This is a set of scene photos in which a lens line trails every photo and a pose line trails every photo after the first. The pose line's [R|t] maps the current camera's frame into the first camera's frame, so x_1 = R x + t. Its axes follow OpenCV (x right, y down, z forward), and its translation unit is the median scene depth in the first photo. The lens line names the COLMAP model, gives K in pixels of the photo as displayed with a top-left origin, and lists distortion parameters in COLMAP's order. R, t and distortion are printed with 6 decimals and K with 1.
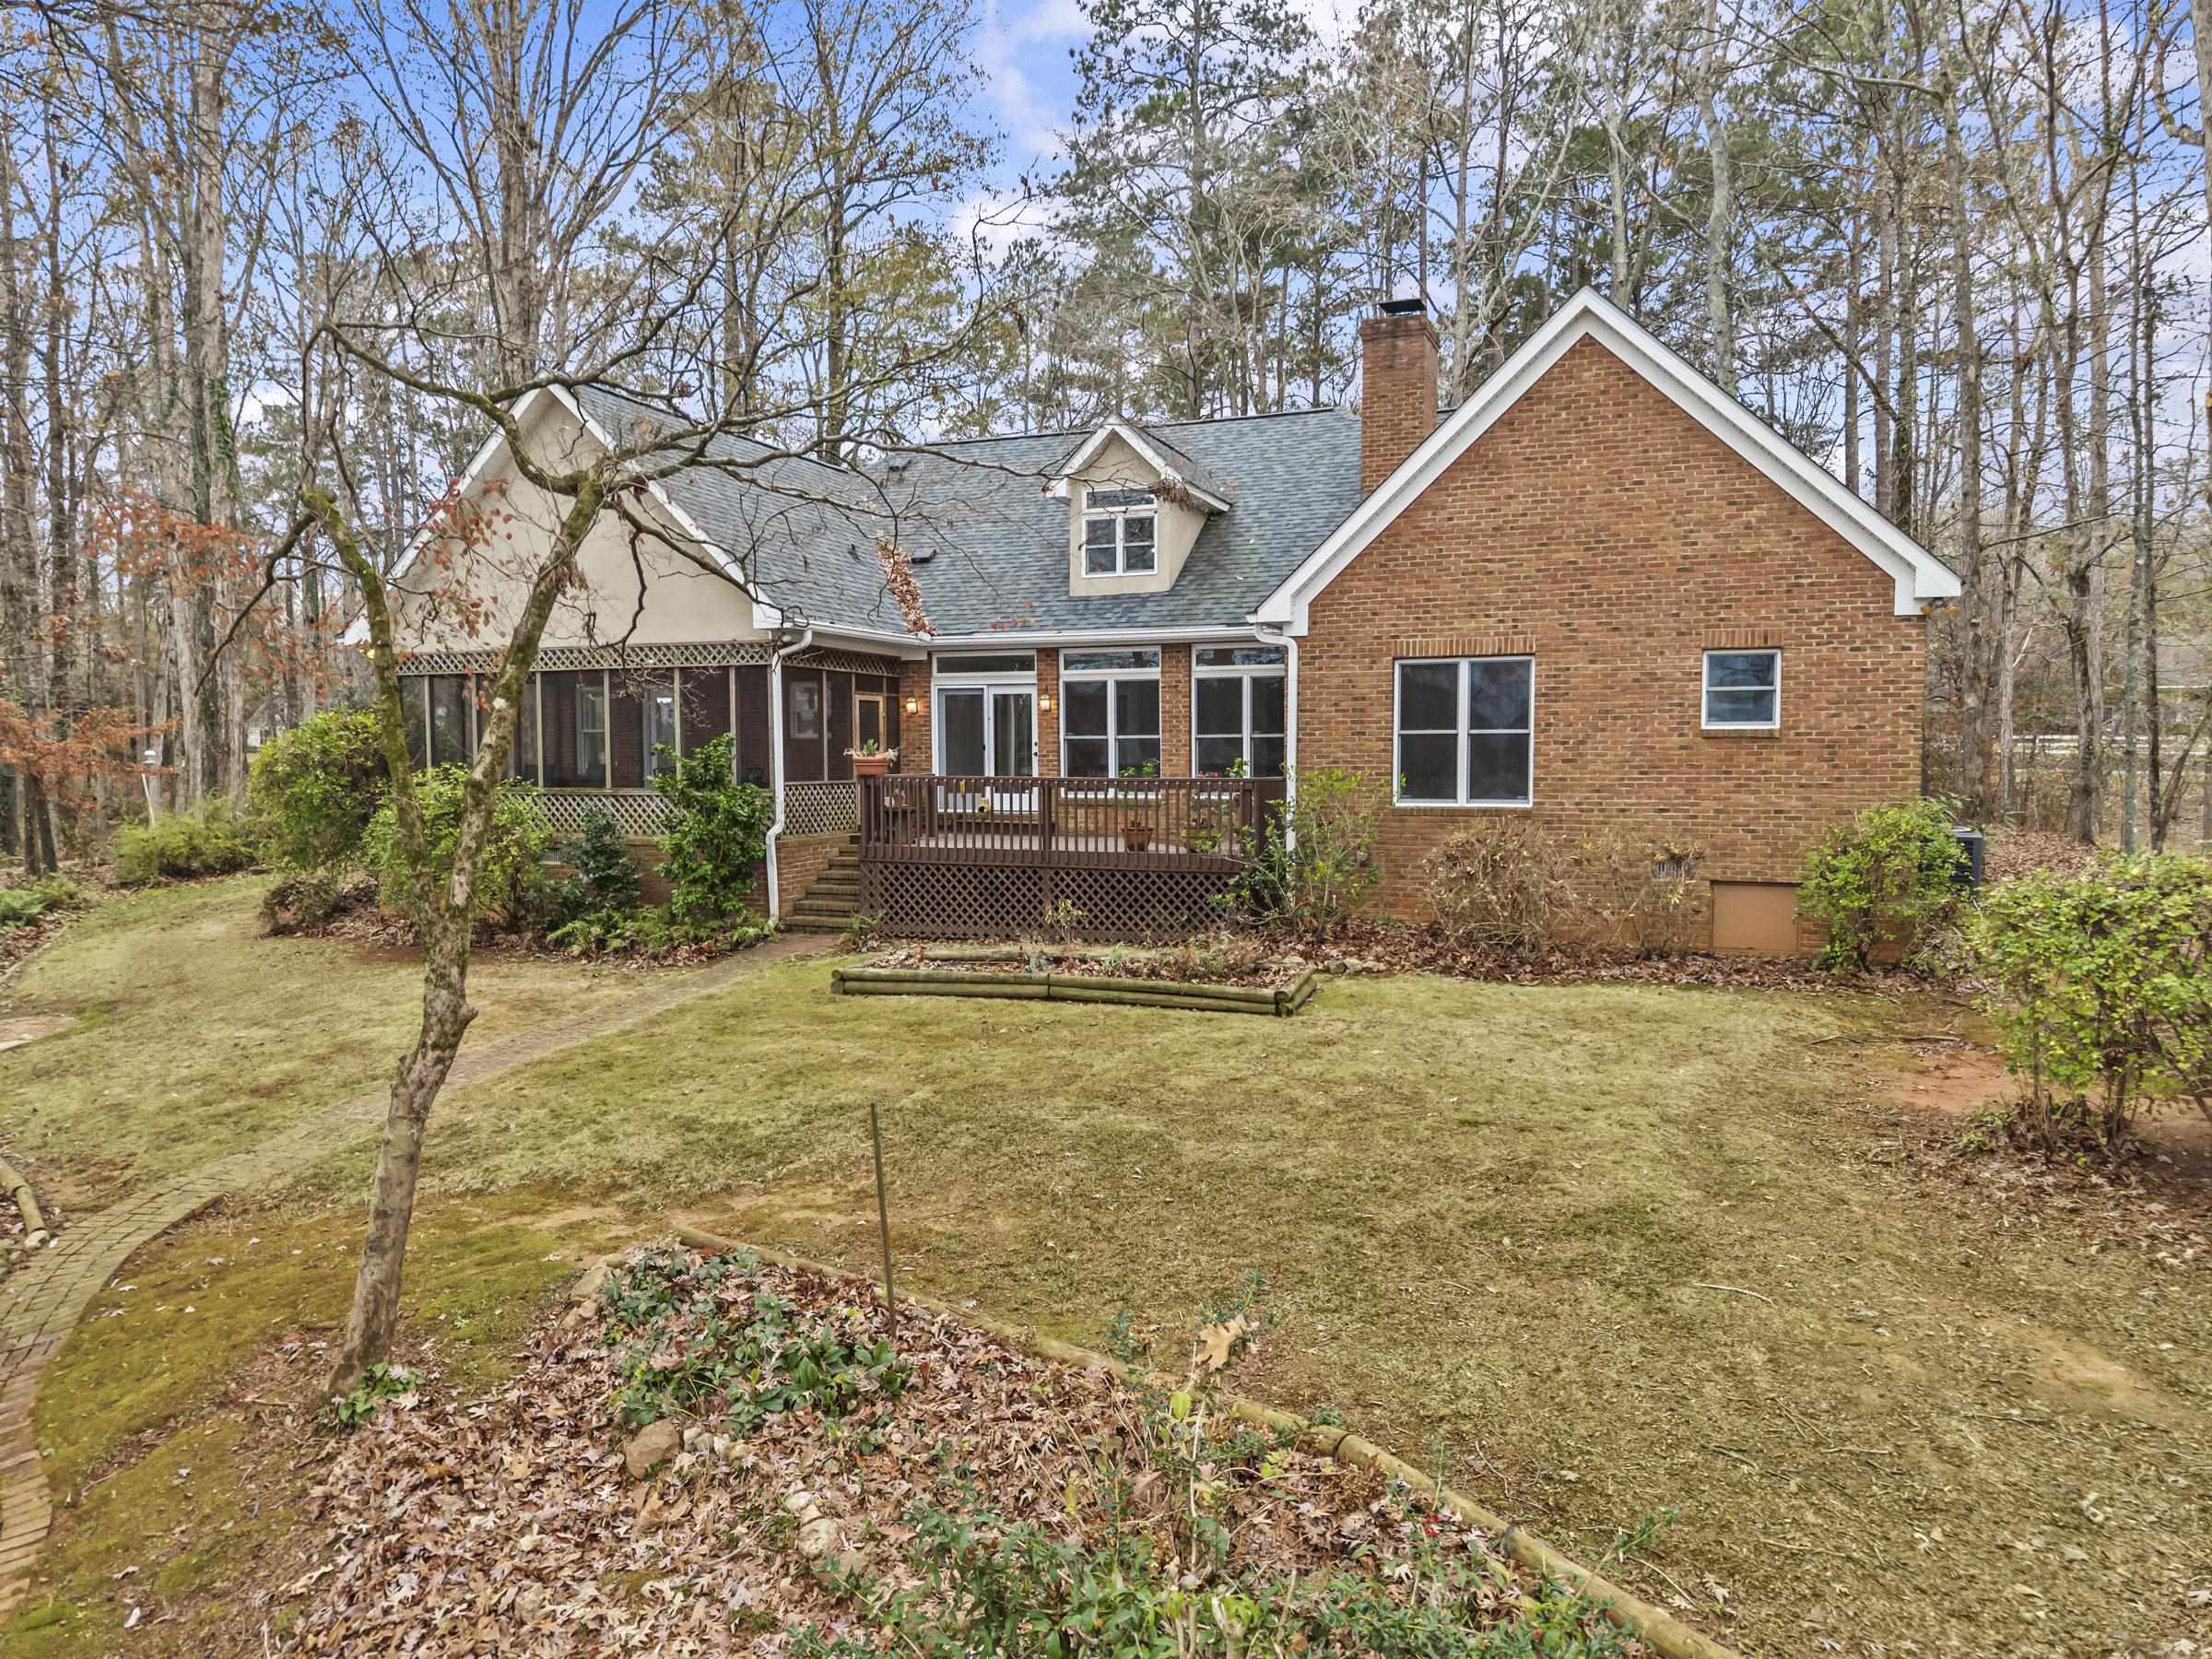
lens RADIAL K [[1481.8, 0, 1106.0], [0, 1481.8, 829.5], [0, 0, 1]] dist [0.026565, -0.005410]
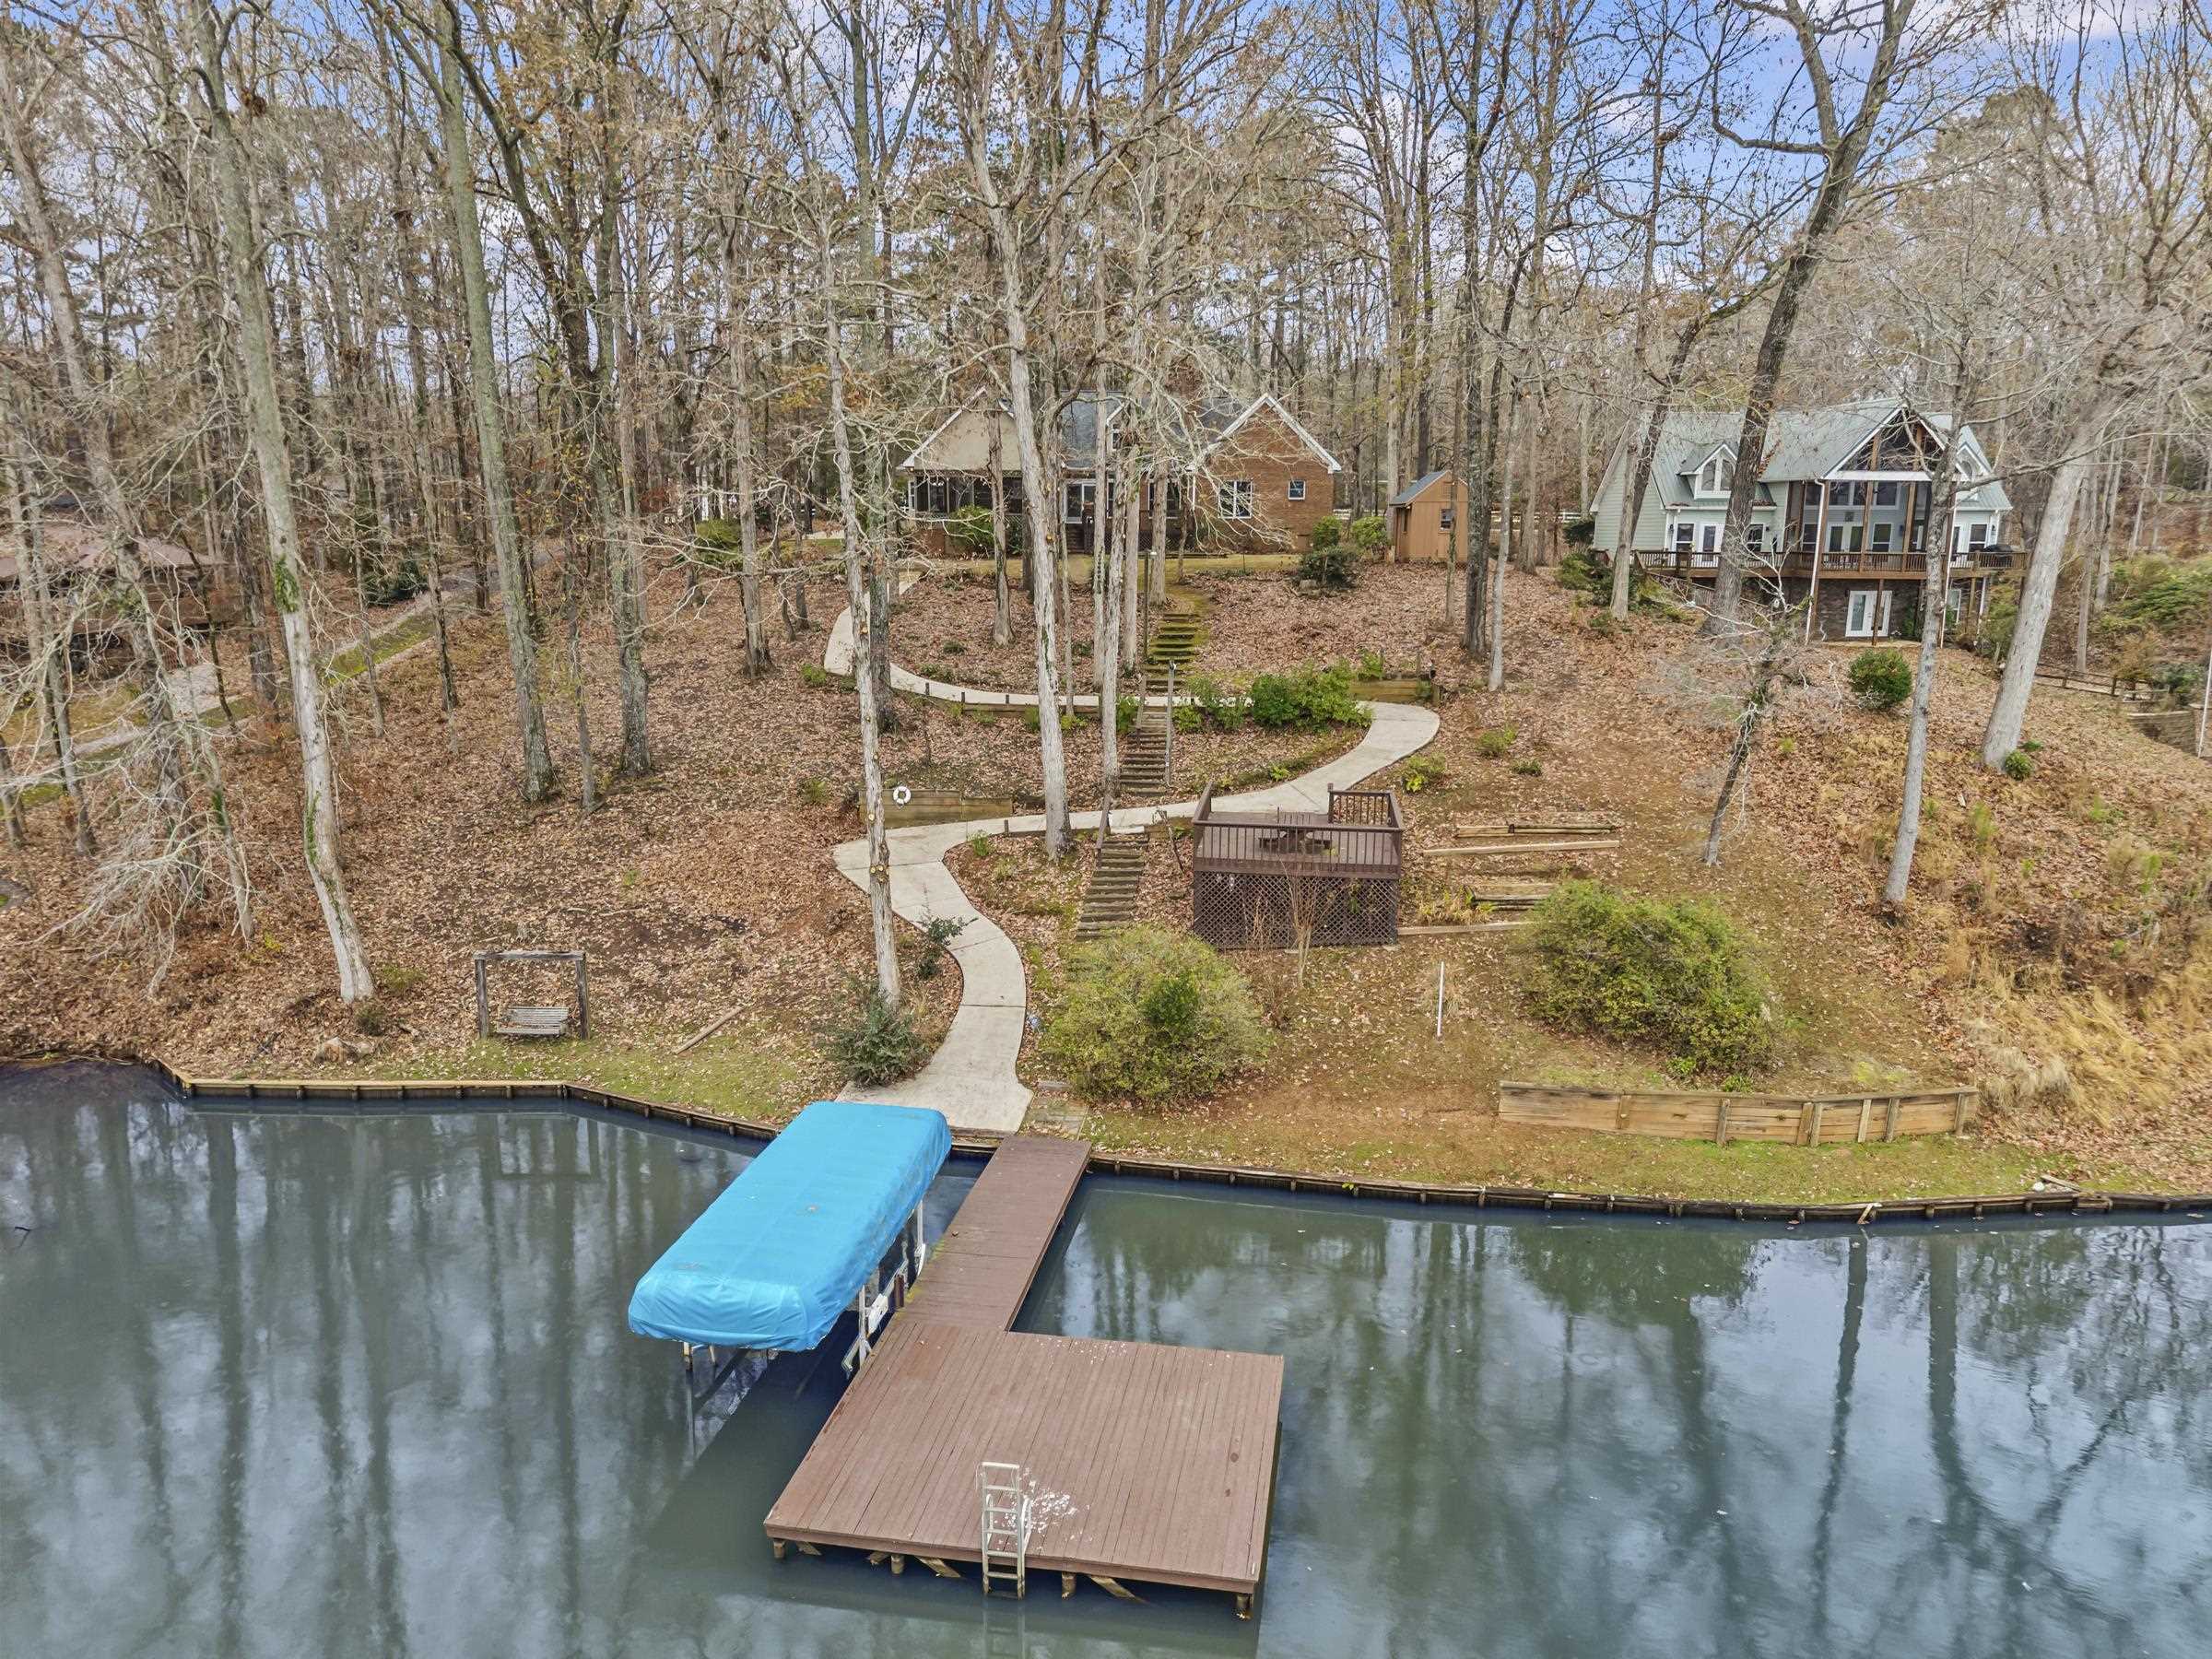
lens RADIAL K [[1483.2, 0, 1106.0], [0, 1483.2, 829.5], [0, 0, 1]] dist [0.025152, -0.028325]
pose [[0.909911, -0.078776, 0.407254, -1.457773], [0.017448, 0.988201, 0.152167, 0.166612], [-0.414436, -0.131352, 0.900550, -2.128523]]
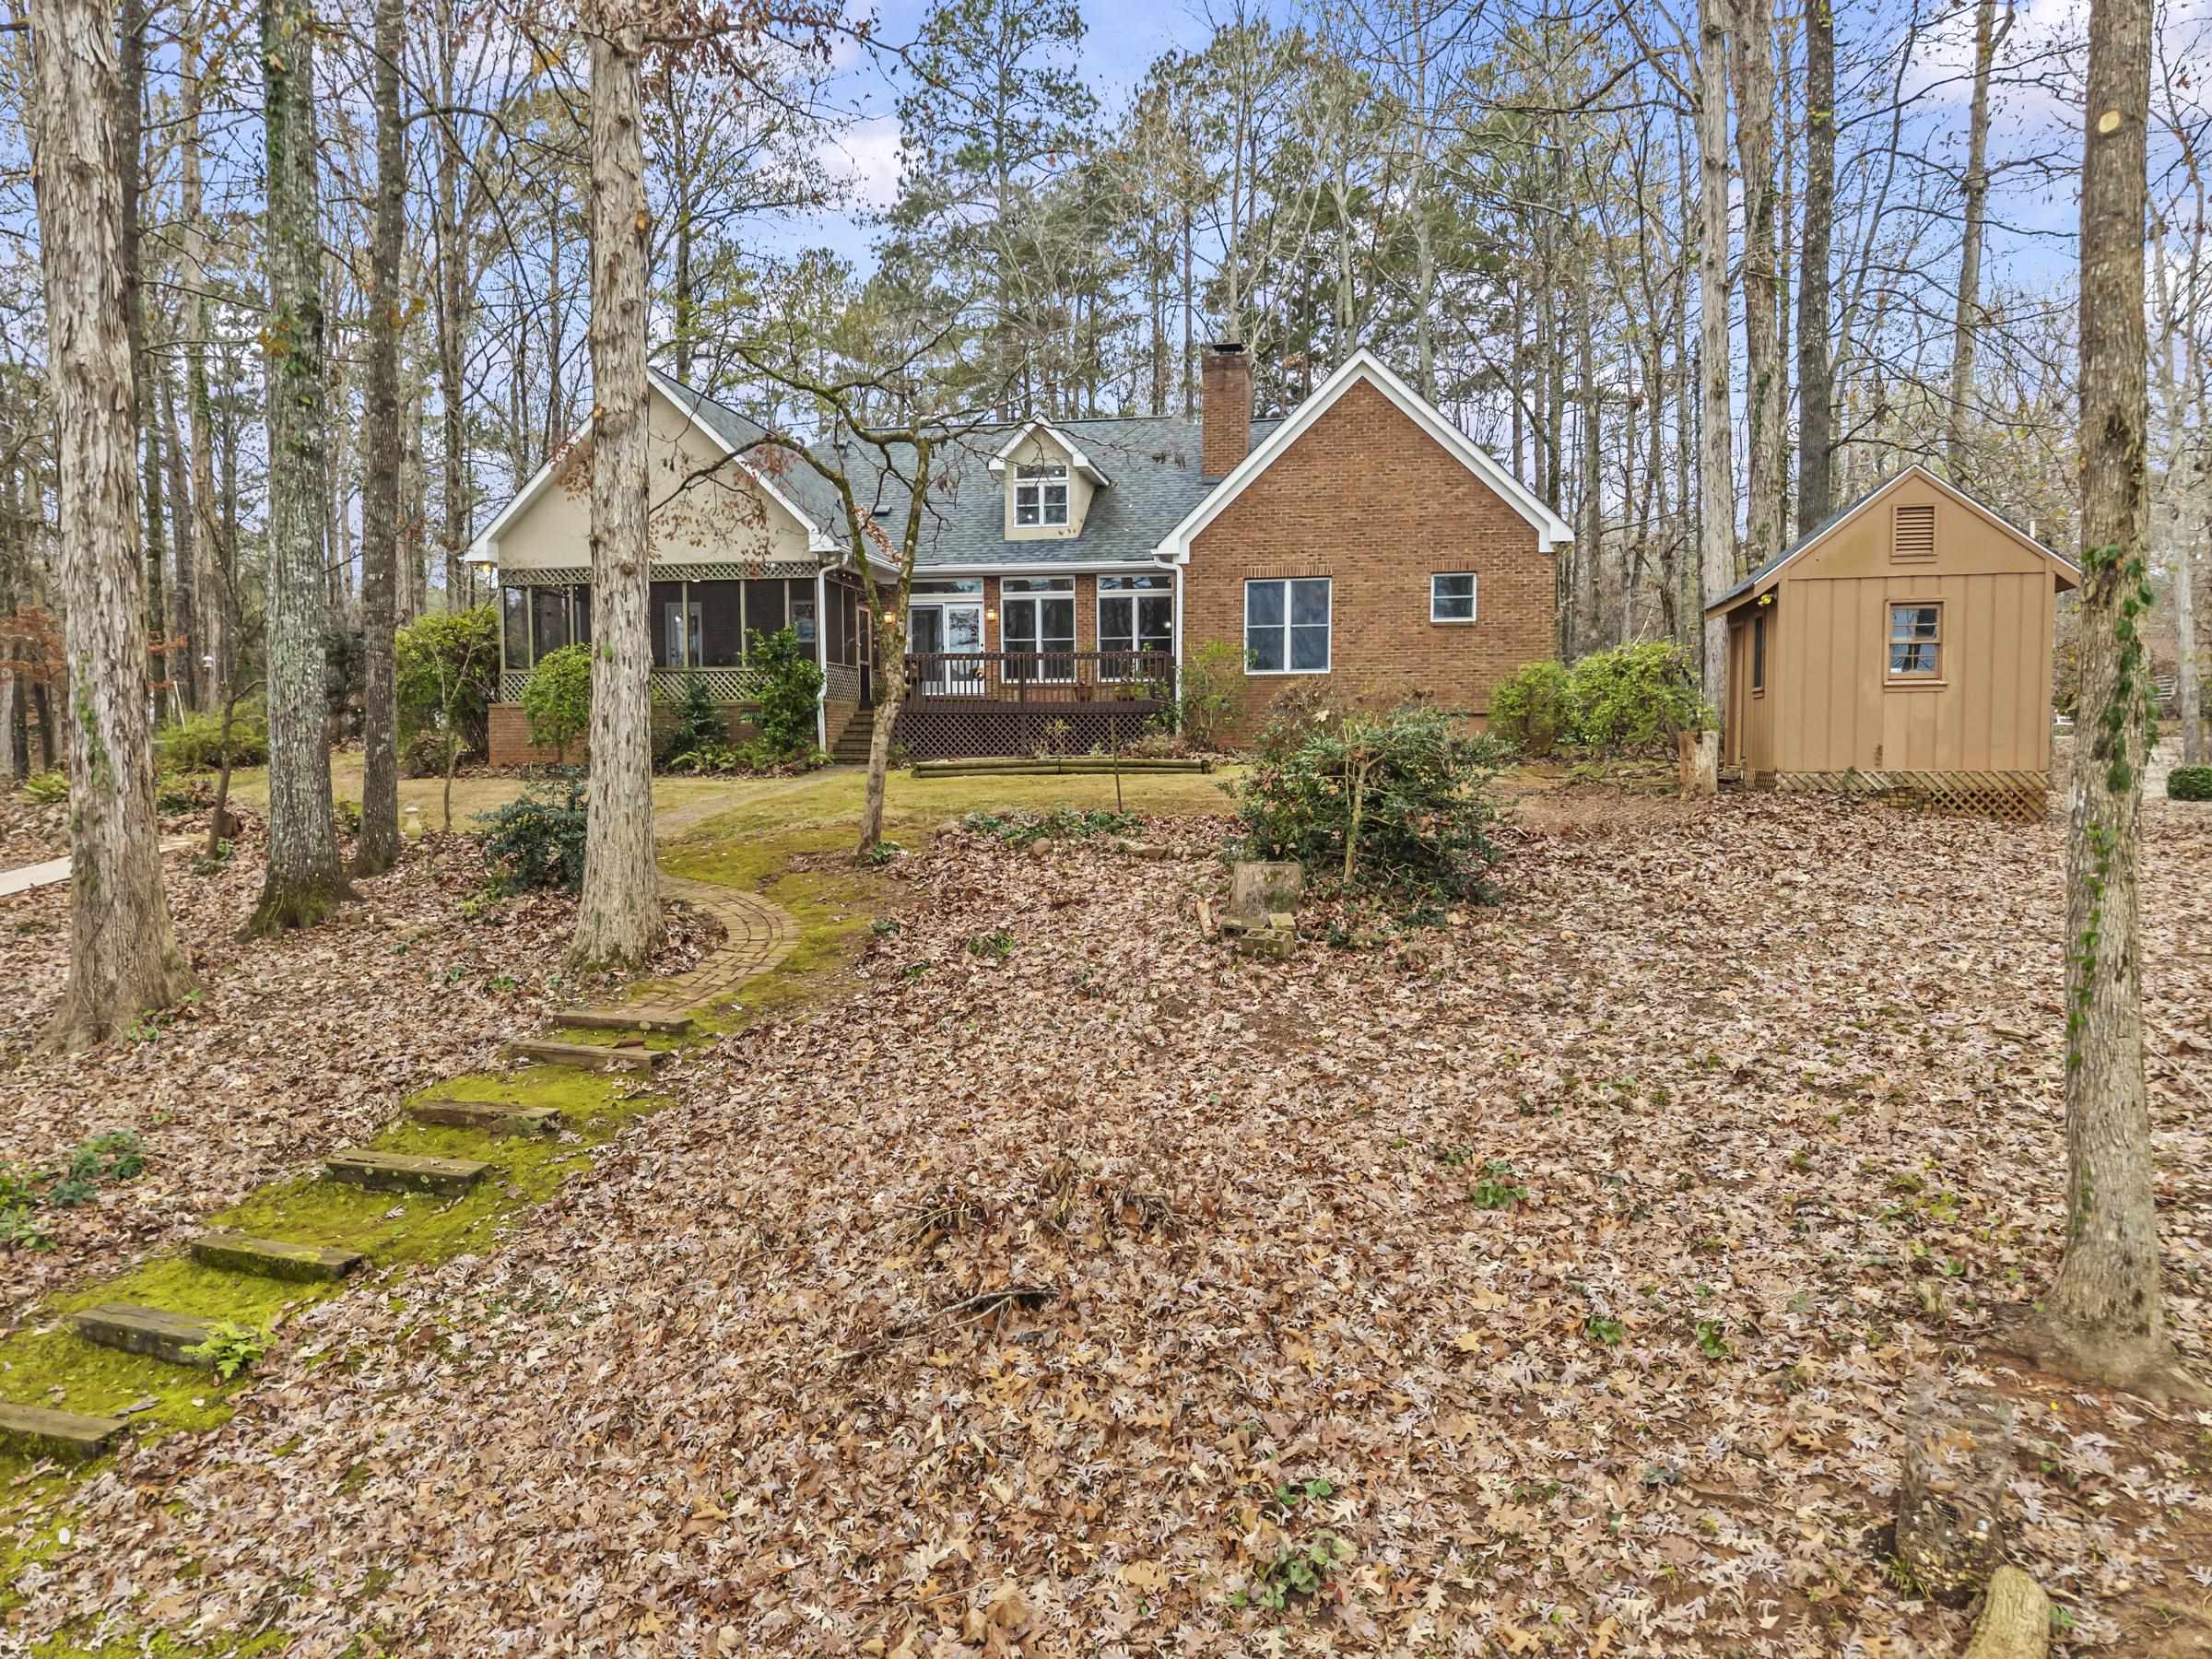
lens RADIAL K [[1483.2, 0, 1106.0], [0, 1483.2, 829.5], [0, 0, 1]] dist [0.025152, -0.028325]
pose [[0.982112, -0.010242, 0.188019, -0.200781], [0.010413, 0.999946, 0.000077, 0.120336], [-0.188009, 0.001882, 0.982165, -0.411473]]
